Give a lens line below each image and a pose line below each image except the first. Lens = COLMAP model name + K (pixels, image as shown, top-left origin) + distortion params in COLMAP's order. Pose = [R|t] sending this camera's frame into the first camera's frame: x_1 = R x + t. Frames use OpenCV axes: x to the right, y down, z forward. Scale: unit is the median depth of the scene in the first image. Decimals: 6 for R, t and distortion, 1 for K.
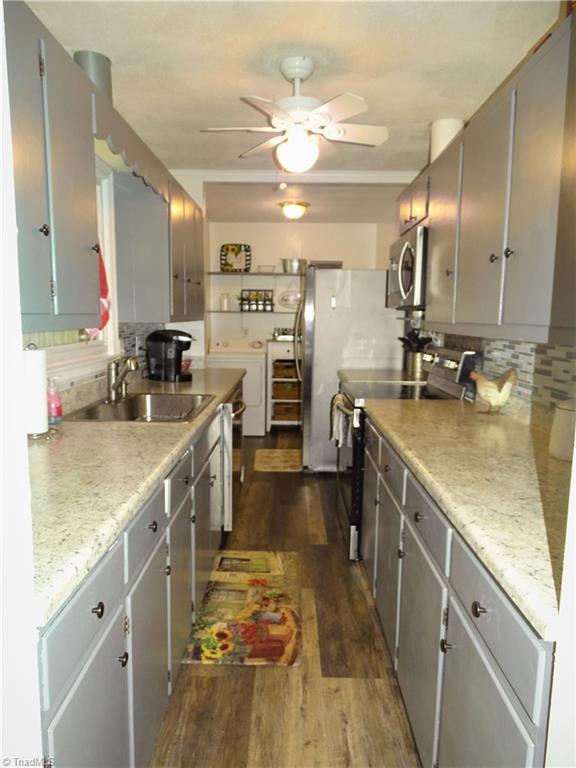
lens RADIAL K [[551.3, 0, 291.3], [0, 551.3, 386.9], [0, 0, 1]] dist [0.003179, 0.002324]
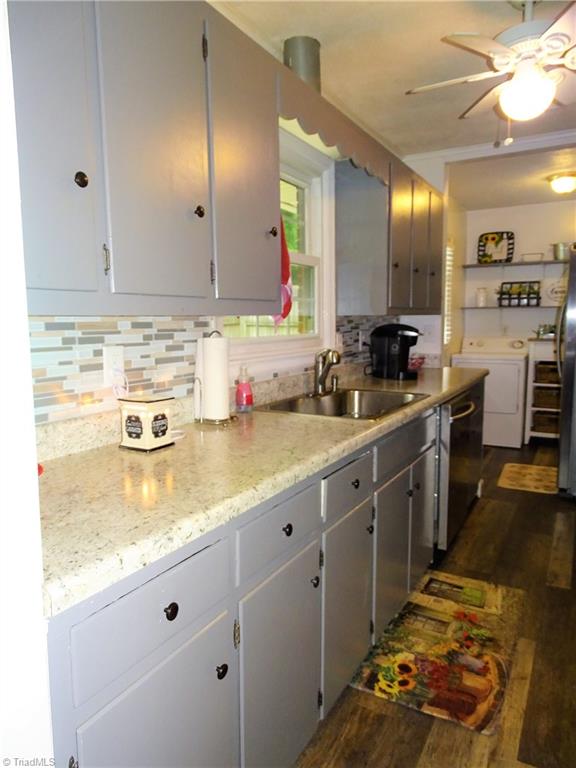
lens RADIAL K [[551.3, 0, 285.7], [0, 551.3, 386.0], [0, 0, 1]] dist [0.003179, 0.002324]
pose [[0.874967, 0.038970, -0.482611, 0.089166], [-0.043567, 0.999049, 0.001685, 0.009912], [0.482218, 0.019552, 0.875833, 0.109871]]
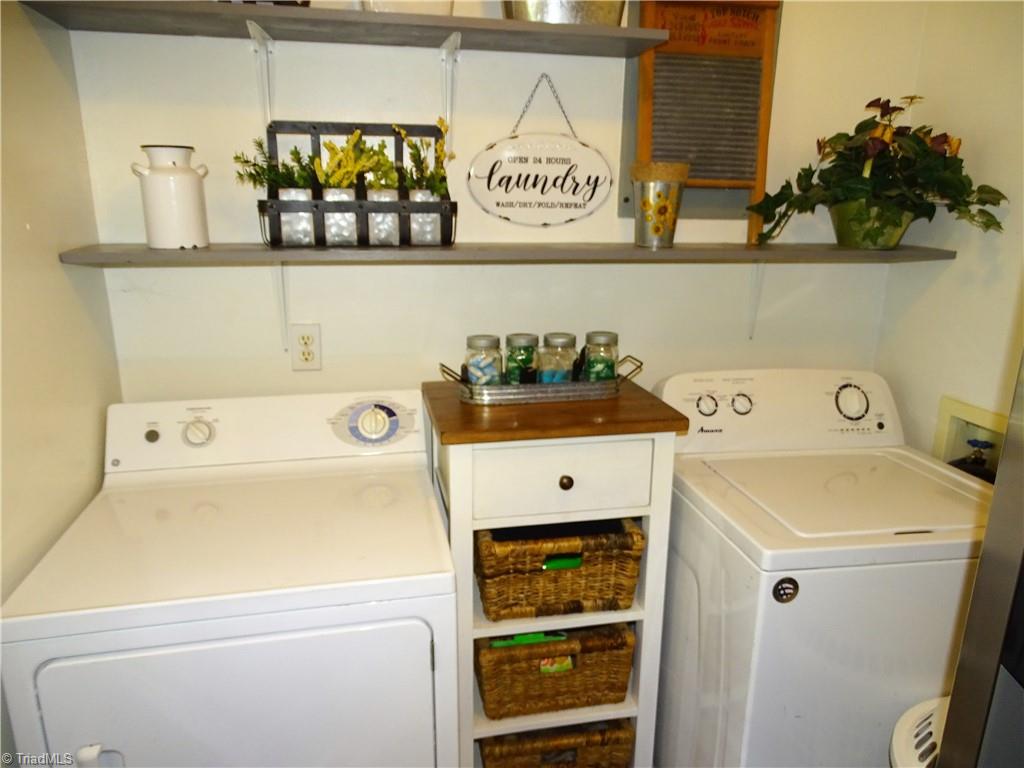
lens RADIAL K [[735.1, 0, 517.1], [0, 735.1, 389.9], [0, 0, 1]] dist [0.003179, 0.002324]
pose [[0.980172, -0.054682, 0.190451, -0.130420], [0.028403, 0.990015, 0.138071, -0.259843], [-0.196100, -0.129924, 0.971939, 1.587662]]
